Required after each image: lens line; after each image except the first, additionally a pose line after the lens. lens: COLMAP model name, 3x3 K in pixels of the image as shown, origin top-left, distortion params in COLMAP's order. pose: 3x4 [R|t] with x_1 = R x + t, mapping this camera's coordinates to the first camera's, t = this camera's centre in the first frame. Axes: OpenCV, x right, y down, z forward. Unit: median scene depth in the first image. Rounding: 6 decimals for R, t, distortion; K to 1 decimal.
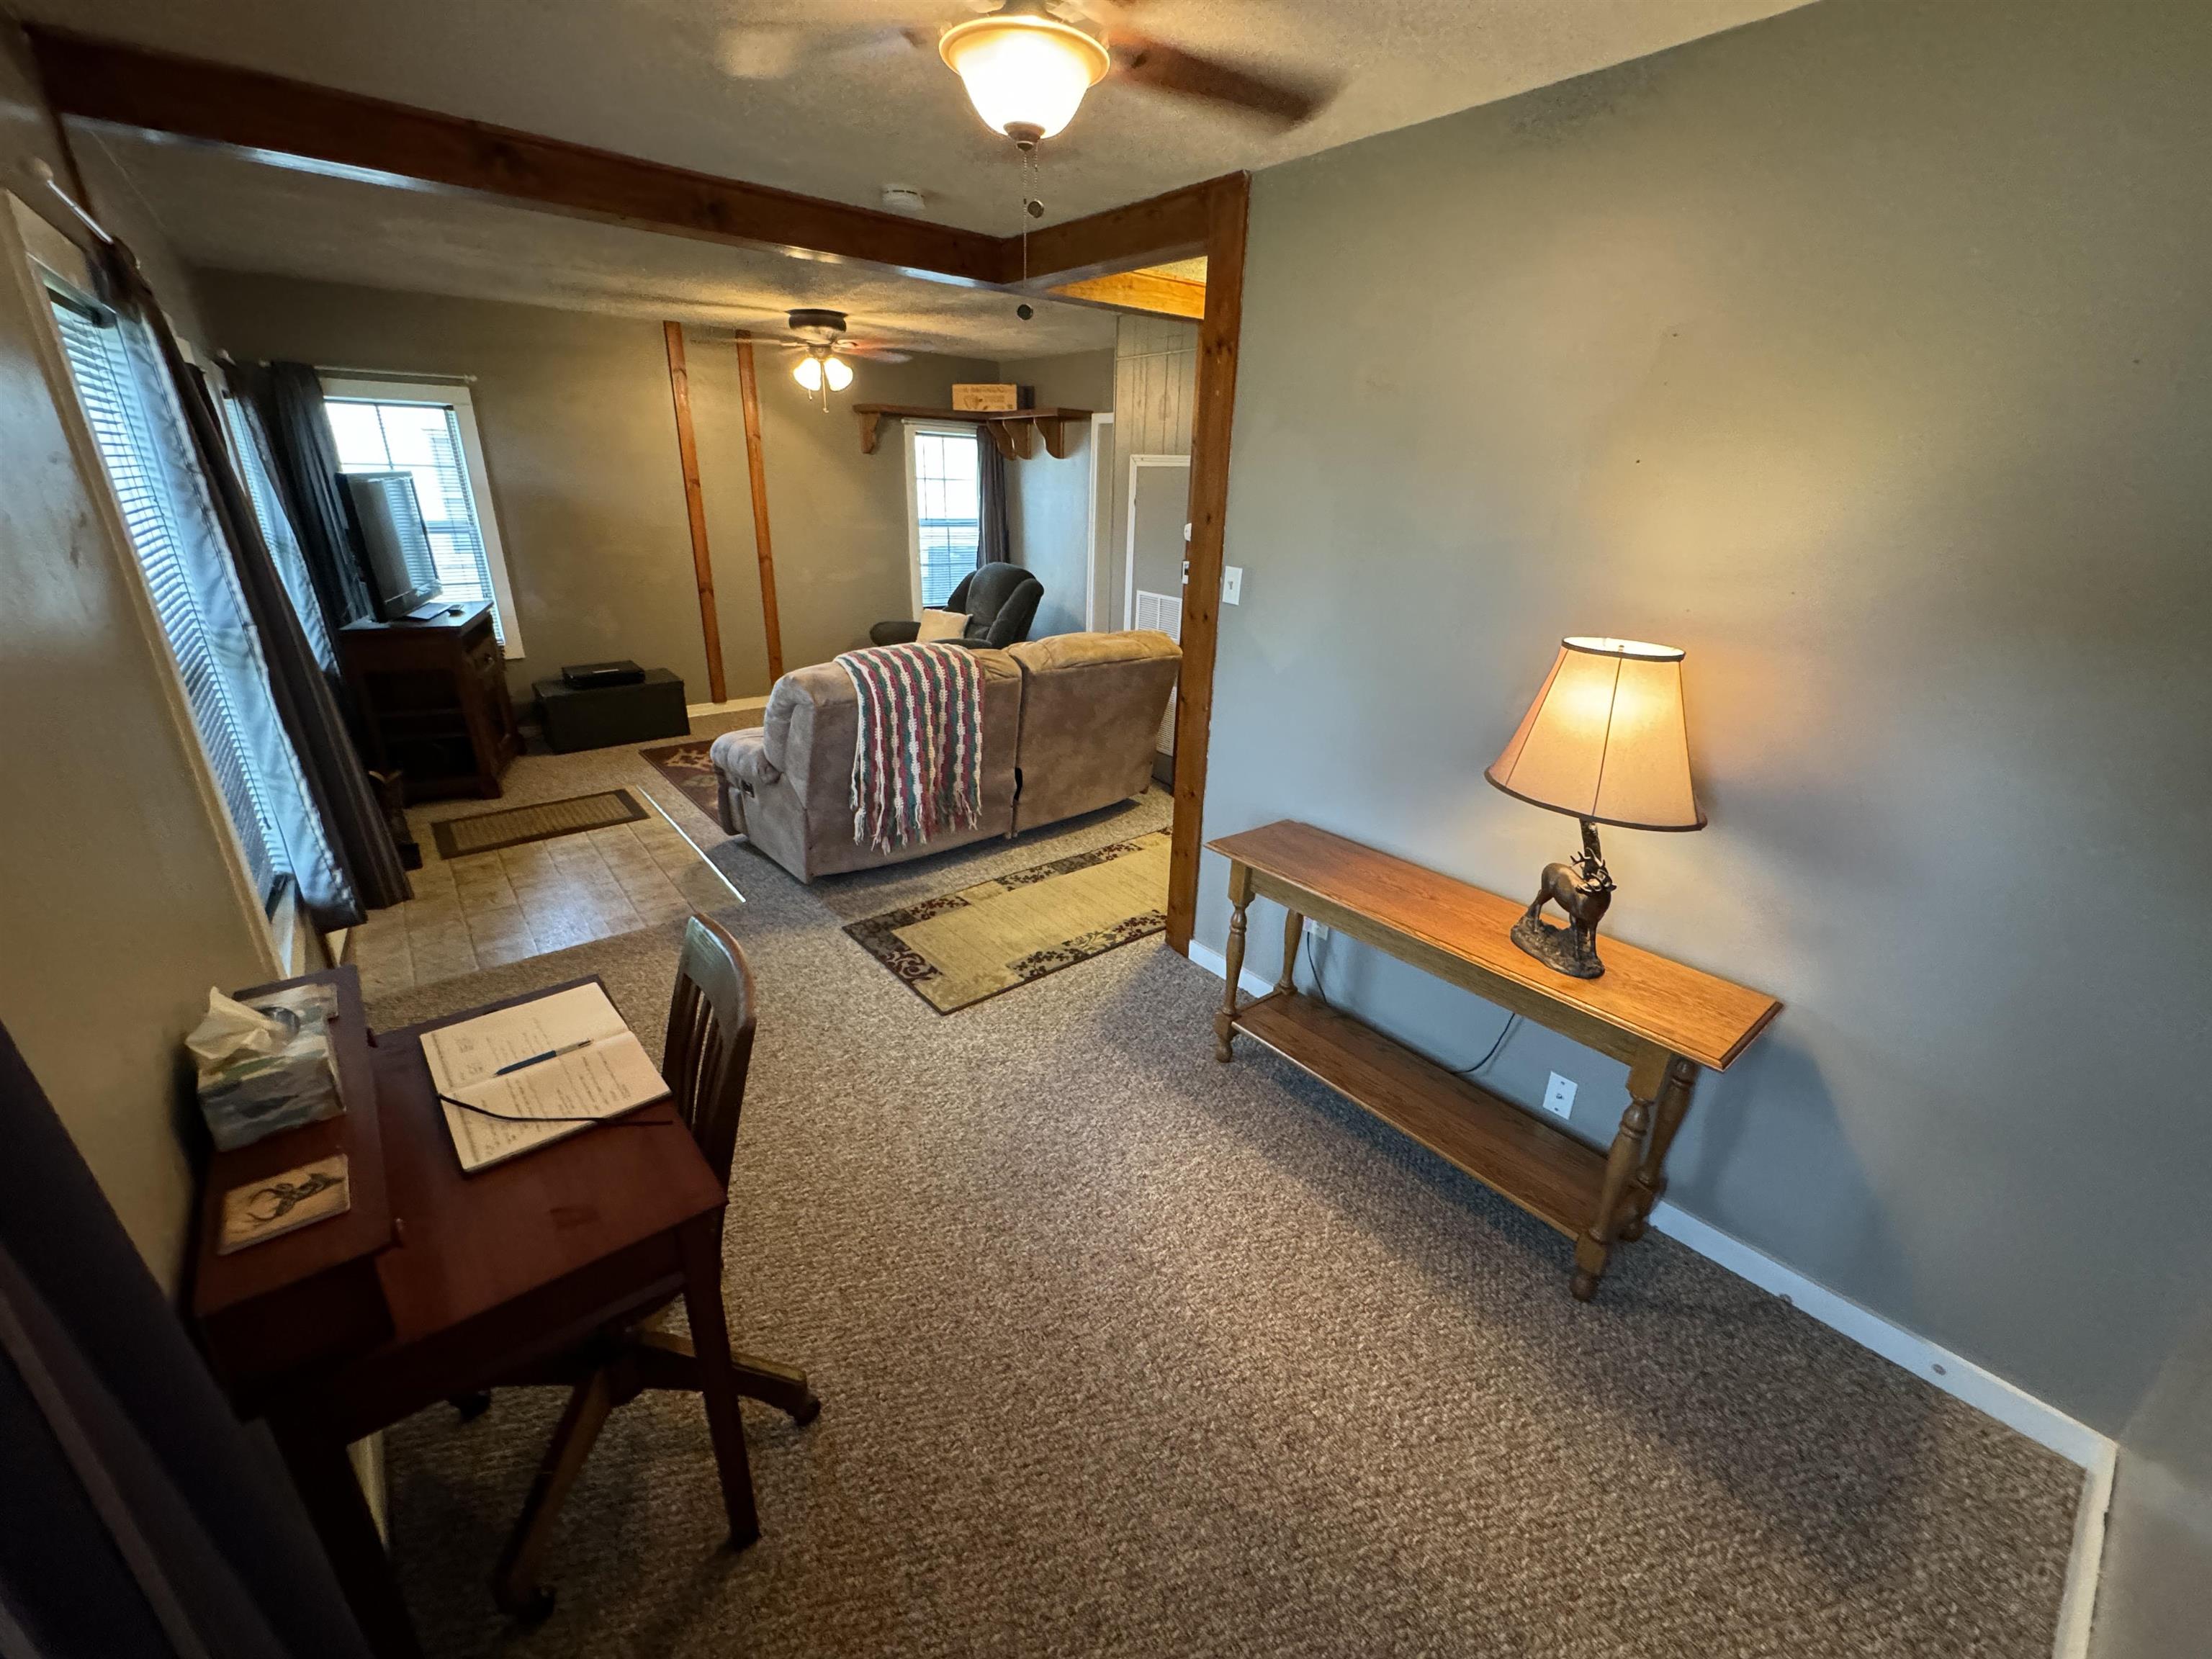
lens RADIAL K [[881.7, 0, 1103.2], [0, 881.7, 825.0], [0, 0, 1]] dist [-0.002006, -0.000105]
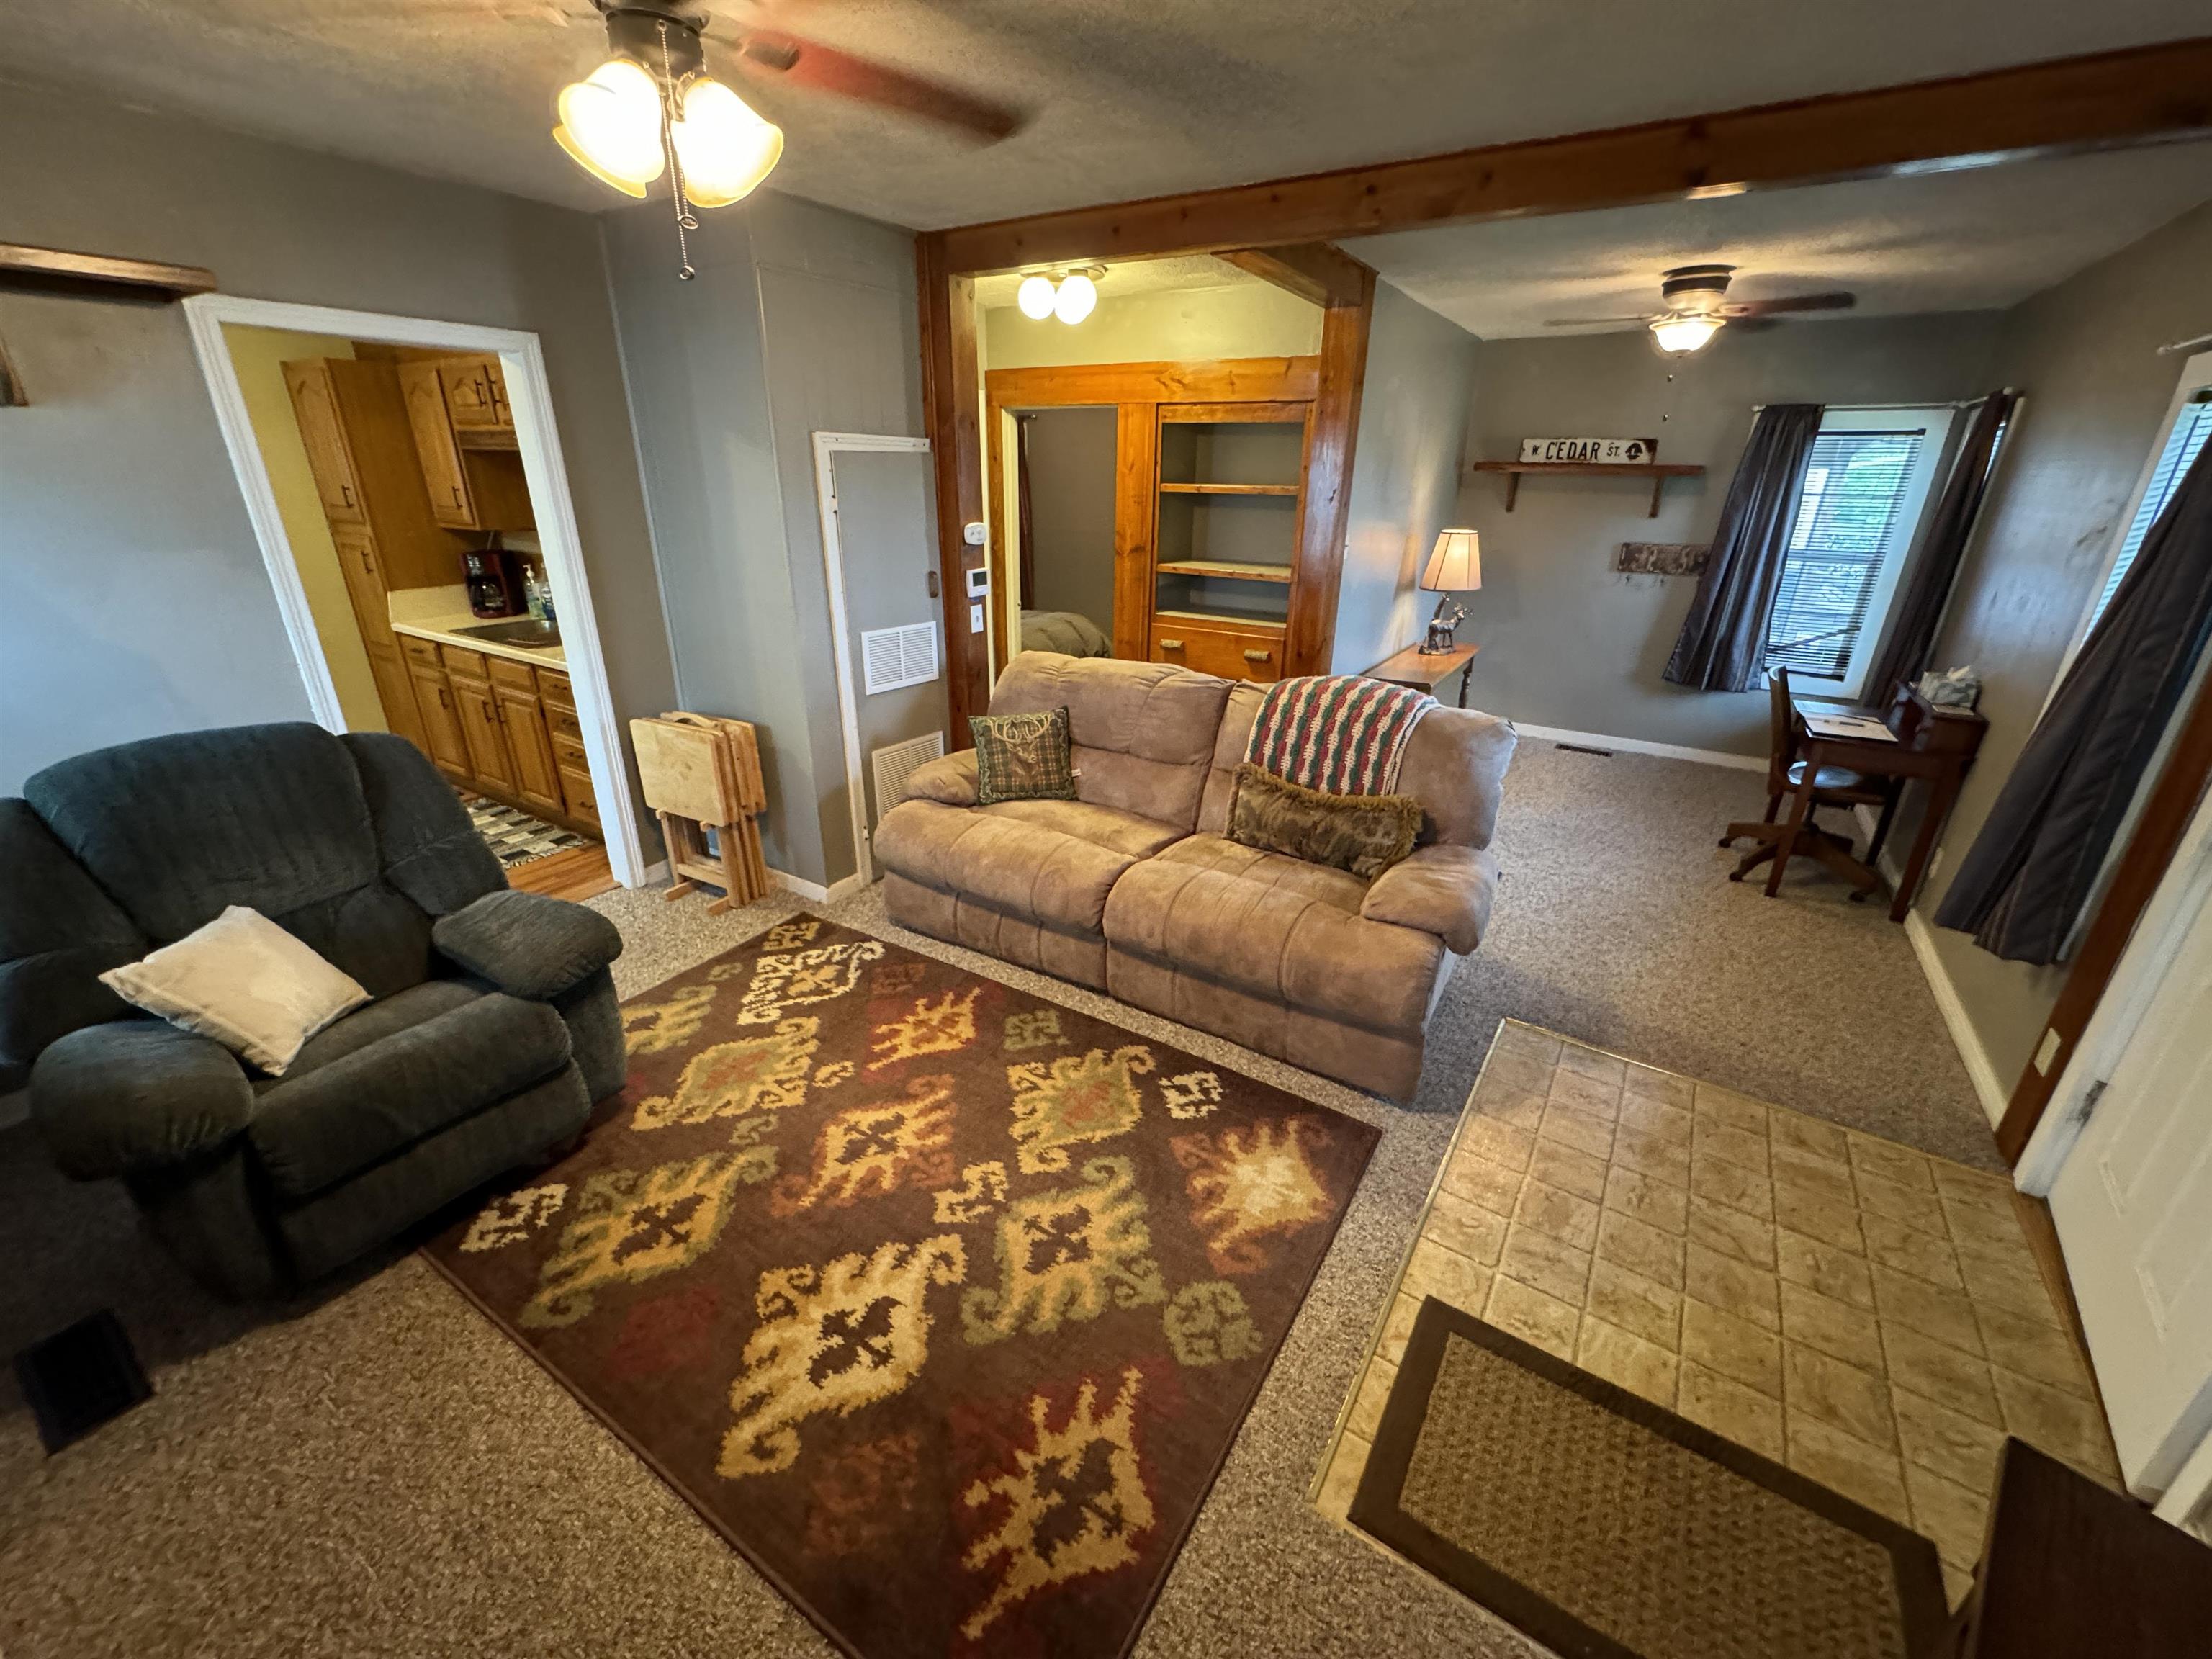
lens RADIAL K [[881.7, 0, 1103.2], [0, 881.7, 825.0], [0, 0, 1]] dist [-0.002006, -0.000105]
pose [[-0.307014, -0.390105, 0.868079, -0.694212], [0.325359, 0.814149, 0.480940, -0.426424], [-0.894362, 0.430093, -0.123031, 1.011078]]
